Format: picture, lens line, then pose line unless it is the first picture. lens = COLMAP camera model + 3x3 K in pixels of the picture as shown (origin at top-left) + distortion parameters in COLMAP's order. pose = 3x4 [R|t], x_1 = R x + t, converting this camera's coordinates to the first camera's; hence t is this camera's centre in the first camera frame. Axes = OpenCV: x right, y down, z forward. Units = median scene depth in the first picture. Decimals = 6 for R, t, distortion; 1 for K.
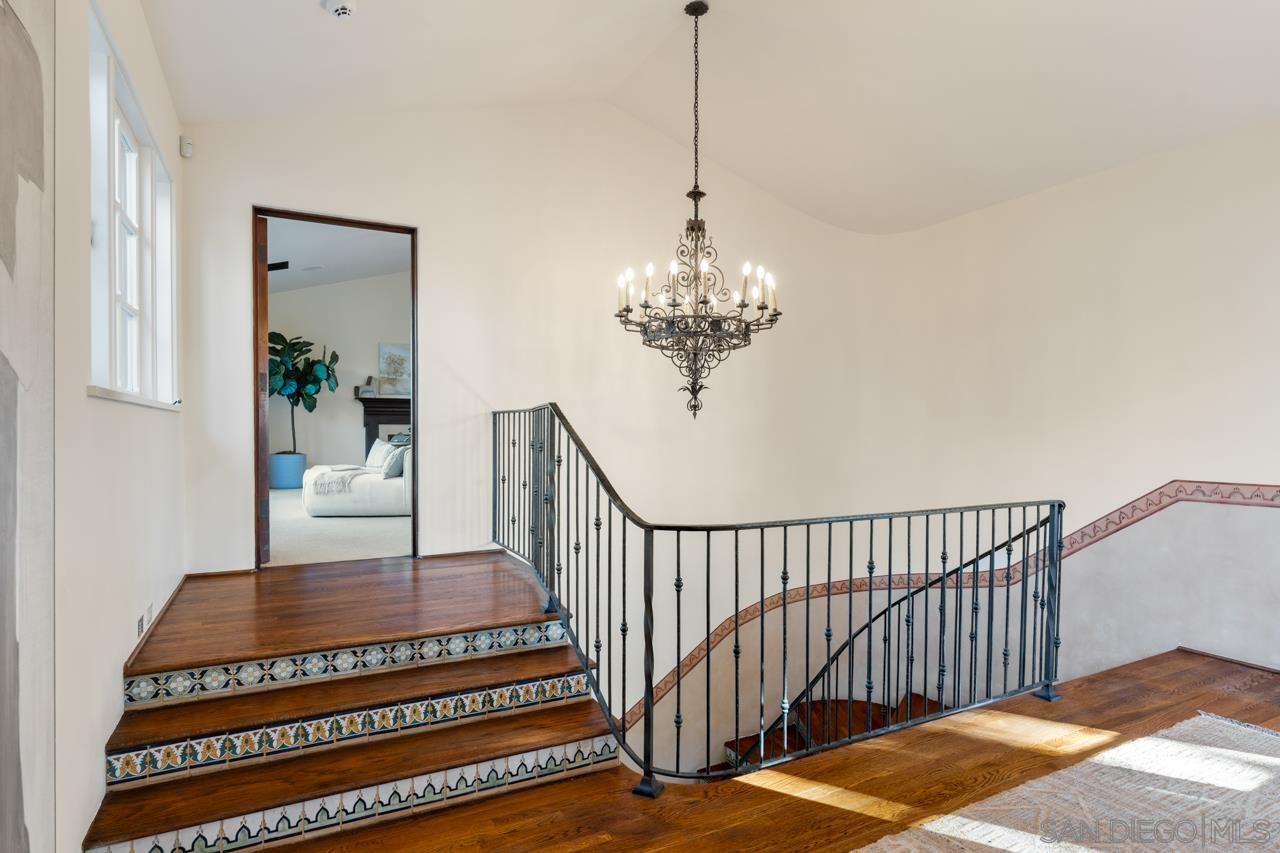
lens RADIAL K [[692.5, 0, 643.3], [0, 692.5, 436.0], [0, 0, 1]] dist [0.002921, -0.000004]
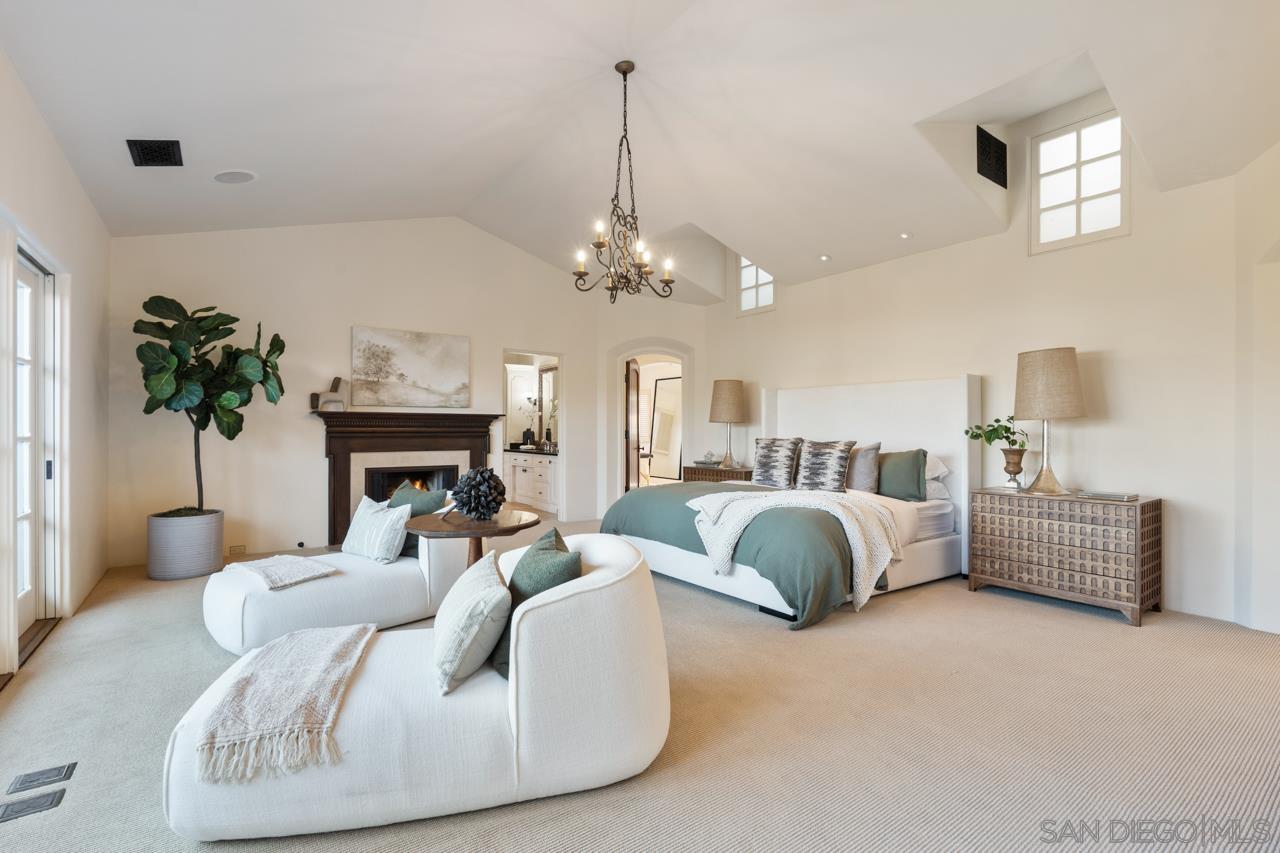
lens RADIAL K [[568.4, 0, 633.7], [0, 568.4, 422.1], [0, 0, 1]] dist [-0.003576, 0.000248]
pose [[0.989363, 0.001090, 0.145461, -0.218971], [0.000942, 0.999903, -0.013902, -0.041320], [-0.145462, 0.013892, 0.989266, 0.486366]]
